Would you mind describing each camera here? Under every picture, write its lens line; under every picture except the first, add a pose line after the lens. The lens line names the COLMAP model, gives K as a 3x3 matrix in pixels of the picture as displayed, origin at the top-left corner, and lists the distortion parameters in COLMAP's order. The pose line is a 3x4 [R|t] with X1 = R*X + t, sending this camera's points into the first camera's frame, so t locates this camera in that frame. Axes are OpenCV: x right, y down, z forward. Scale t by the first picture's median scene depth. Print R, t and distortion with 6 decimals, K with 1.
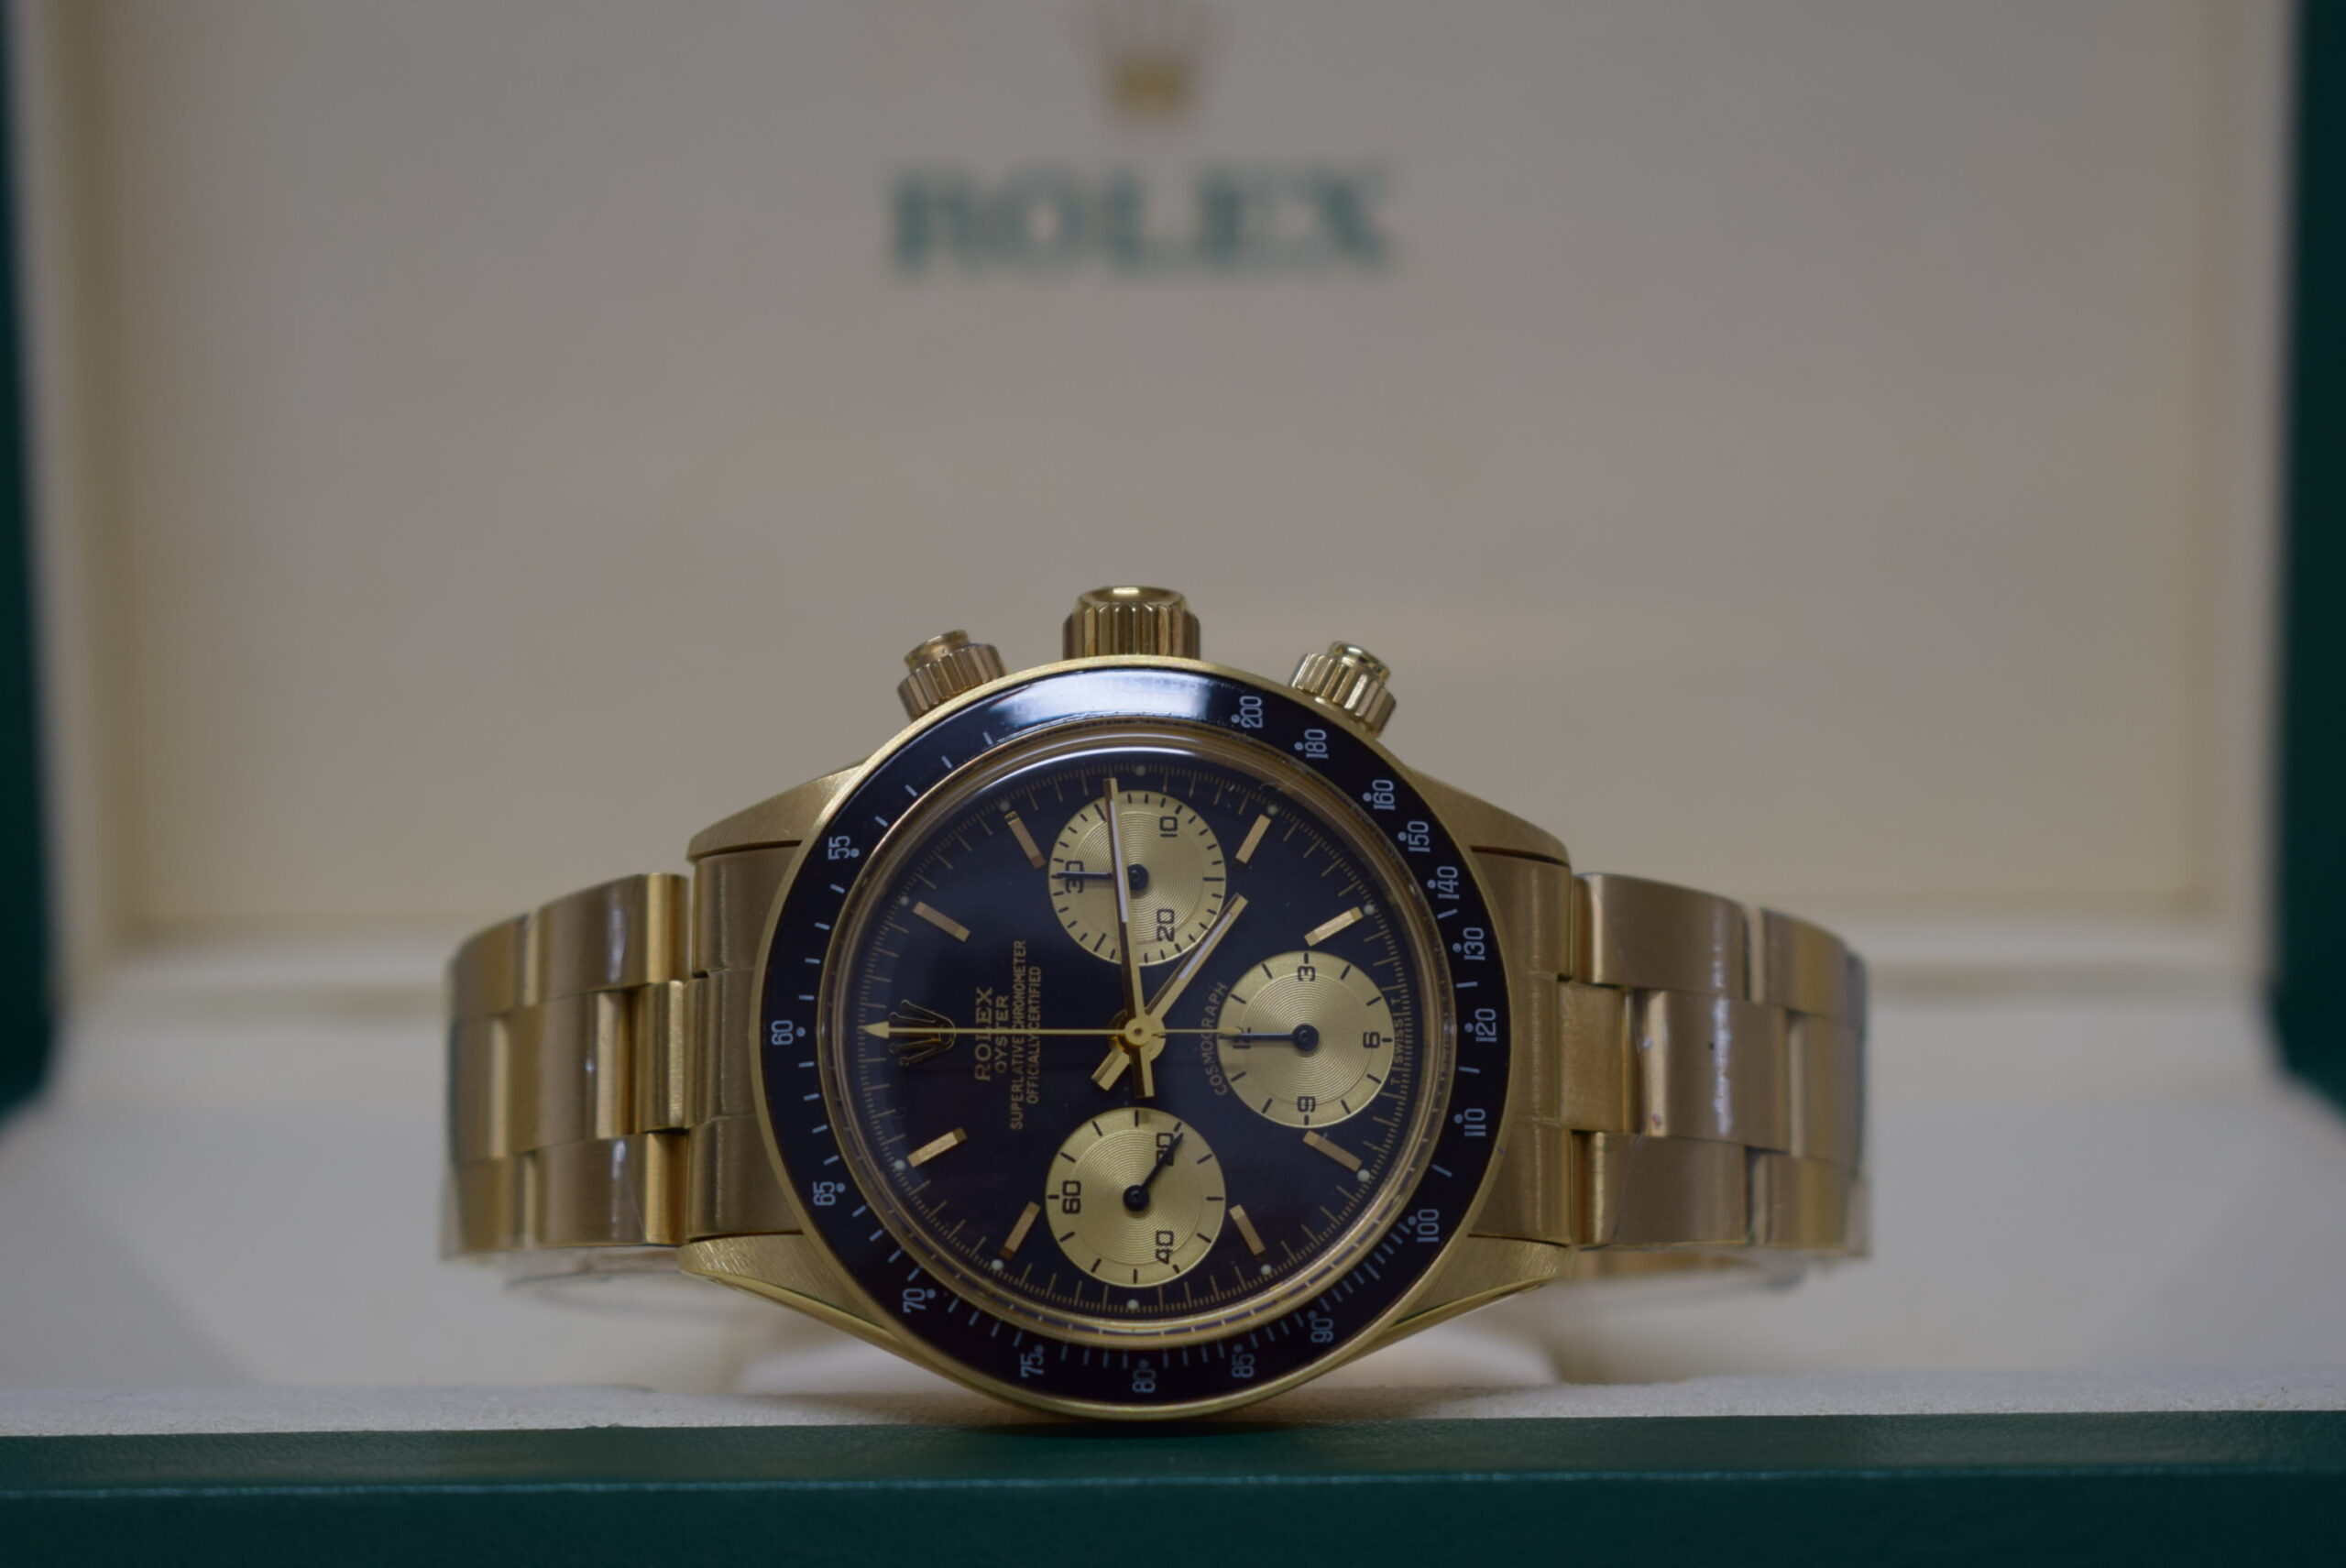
lens RADIAL K [[5416.1, 0, 1175.3], [0, 5416.1, 781.8], [0, 0, 1]] dist [0.021595, 0.000000]
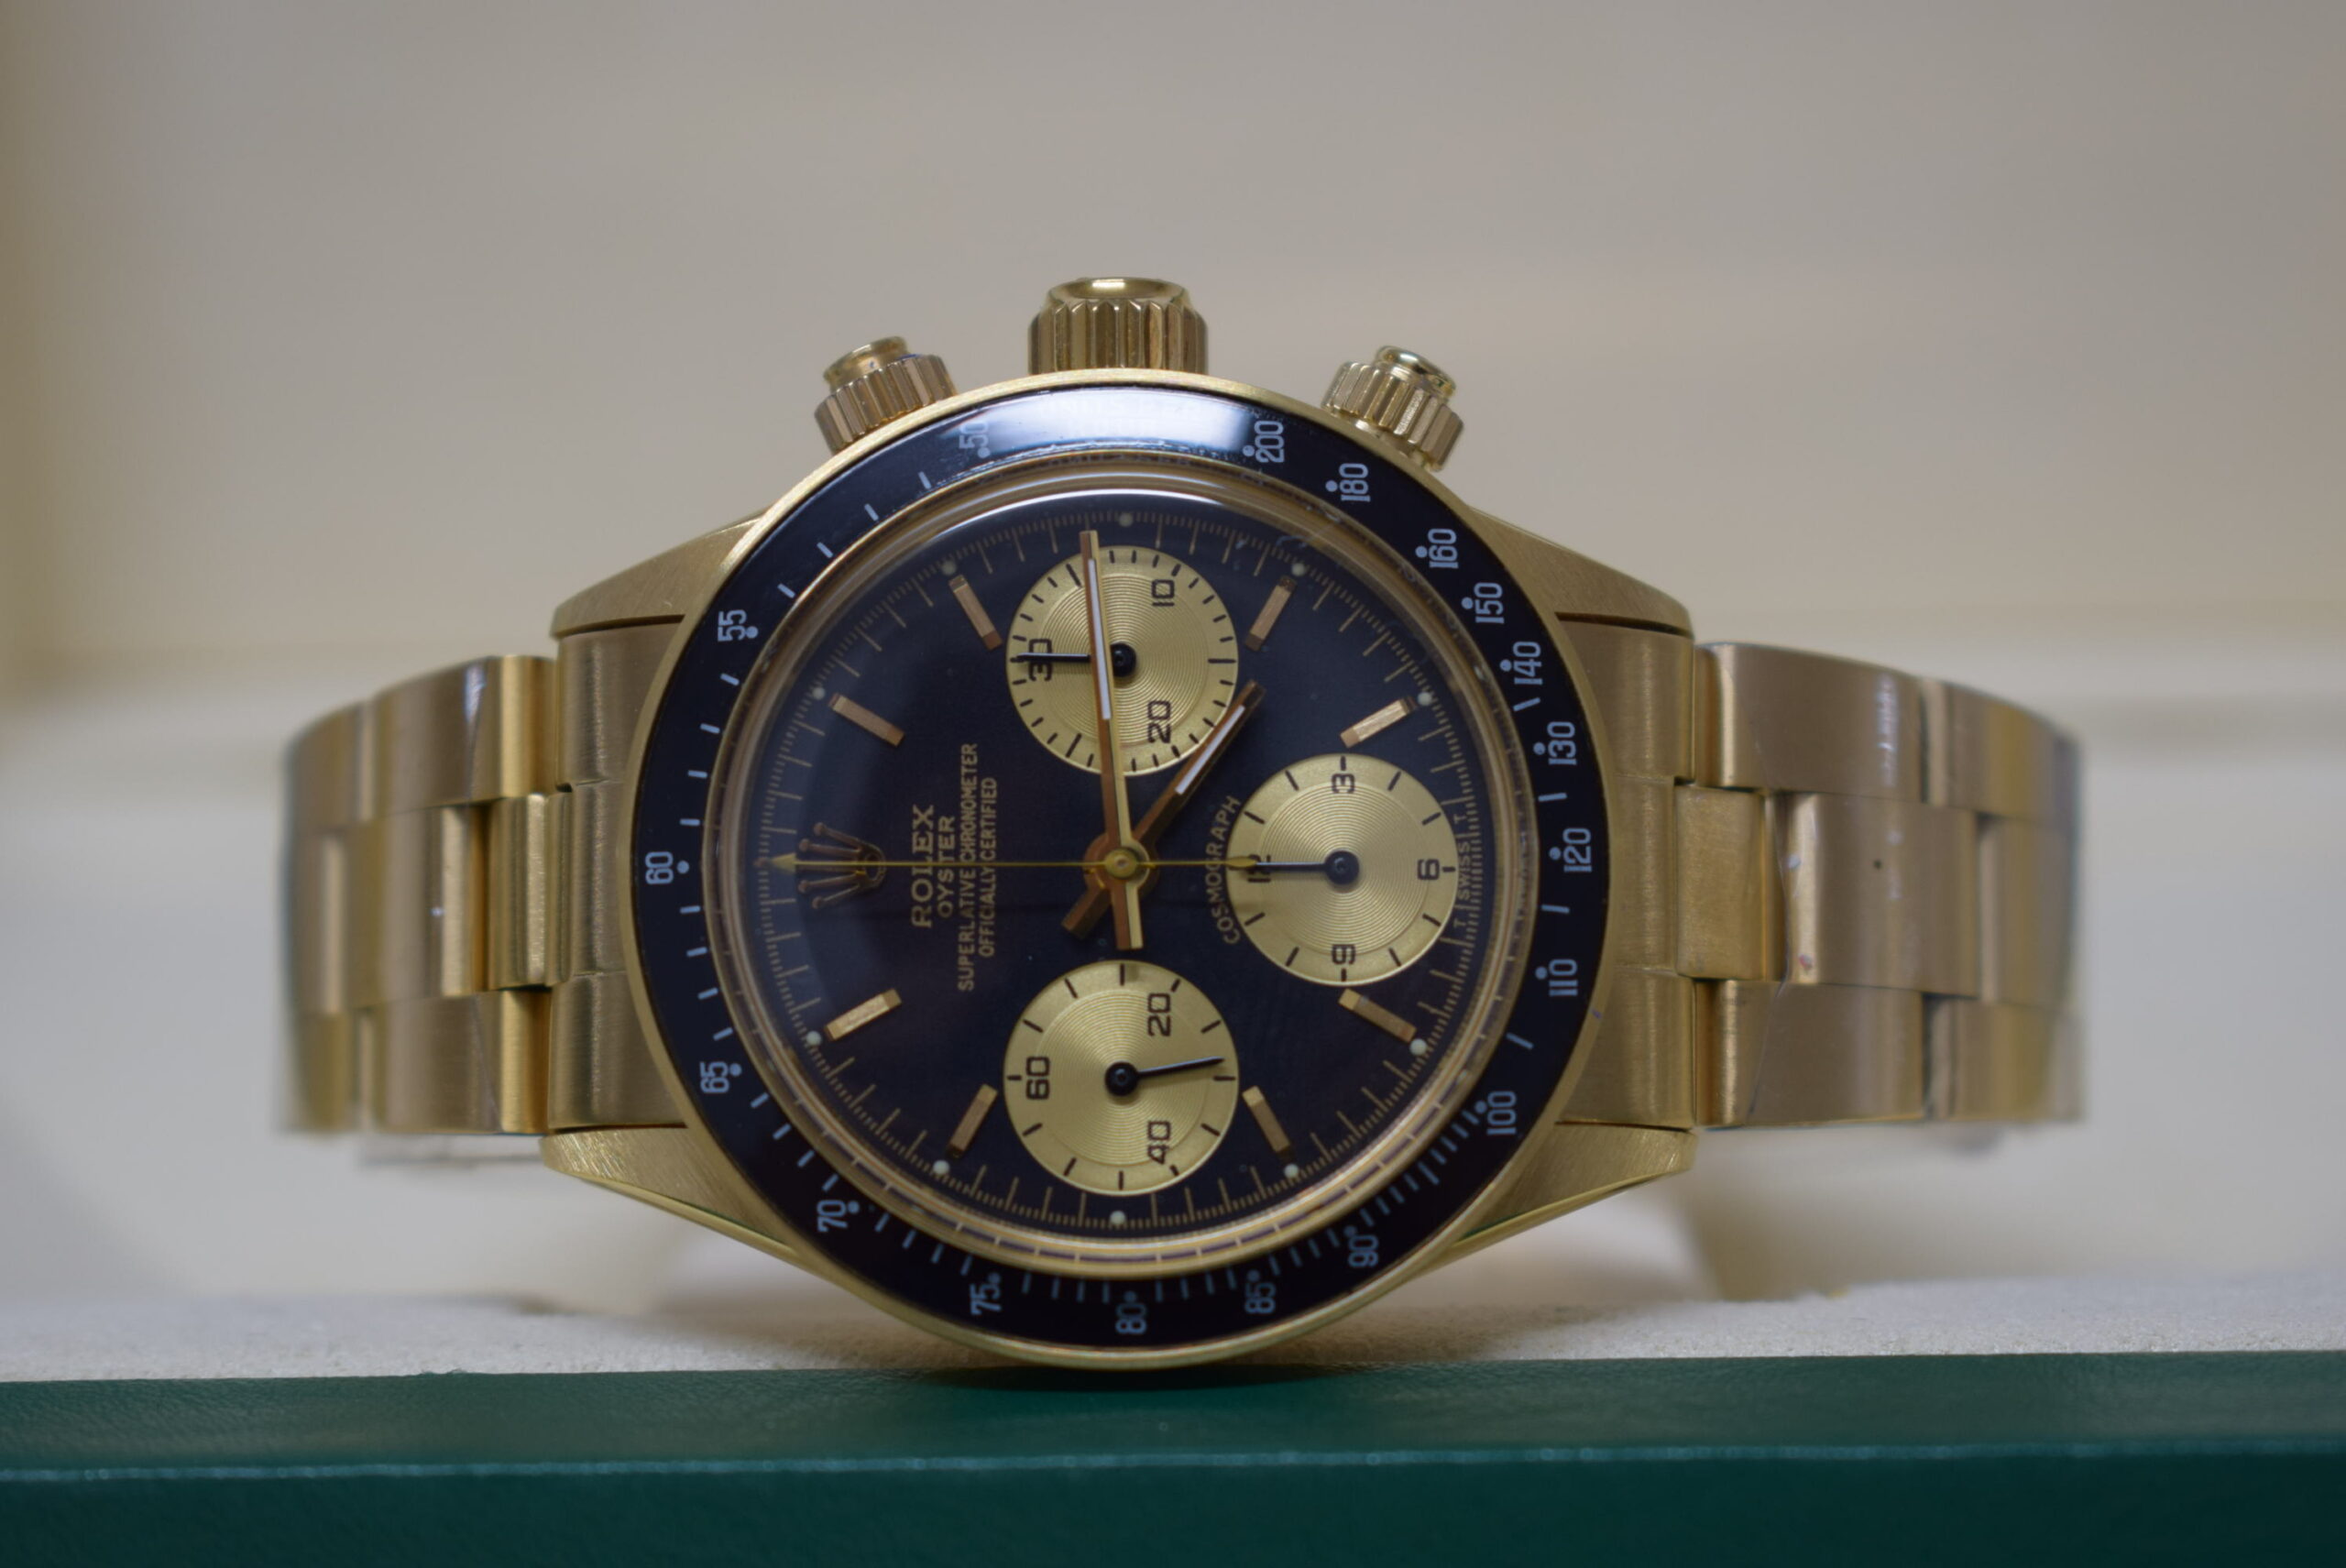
lens RADIAL K [[5416.1, 0, 1165.5], [0, 5416.1, 797.0], [0, 0, 1]] dist [0.021595, 0.000000]
pose [[0.999056, -0.007732, -0.042741, 0.031919], [0.010636, 0.997620, 0.068127, -0.015226], [0.042113, -0.068517, 0.996761, 0.235328]]
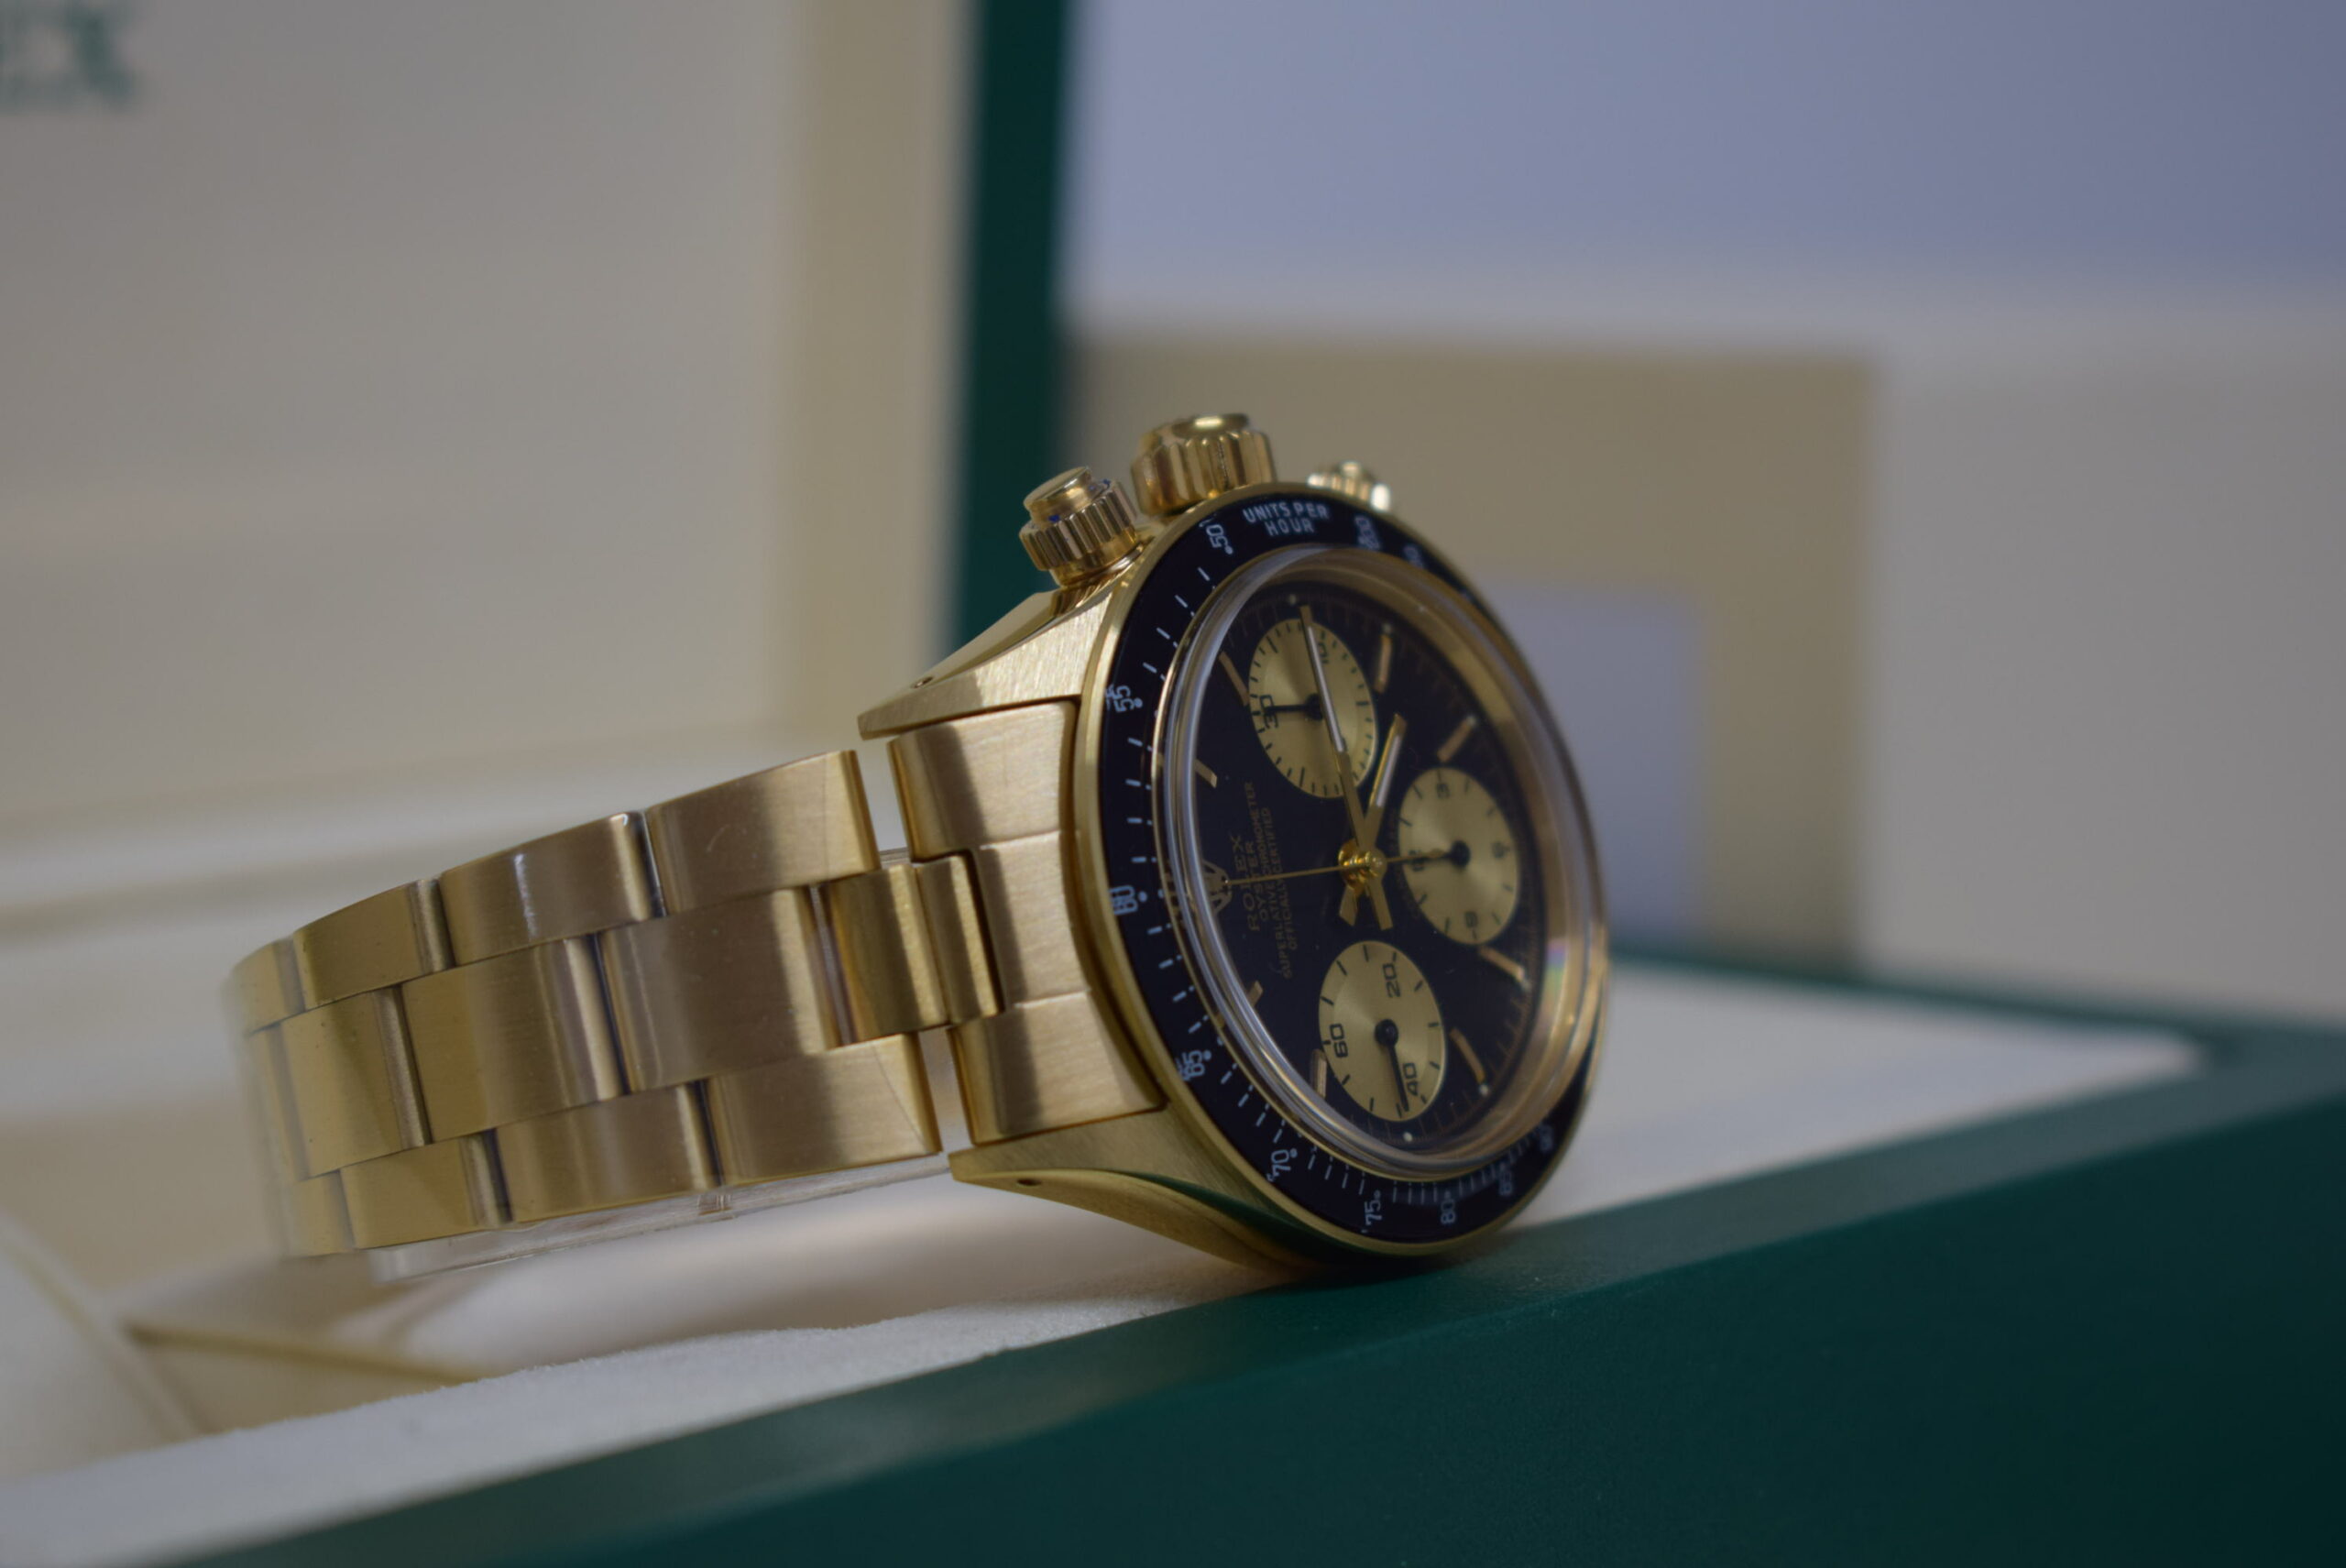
lens RADIAL K [[5416.1, 0, 1192.1], [0, 5416.1, 784.1], [0, 0, 1]] dist [0.021595, 0.000000]
pose [[0.698757, -0.086729, 0.710082, -0.716515], [0.074373, 0.996052, 0.048470, -0.017495], [-0.711482, 0.018942, 0.702449, 0.335356]]
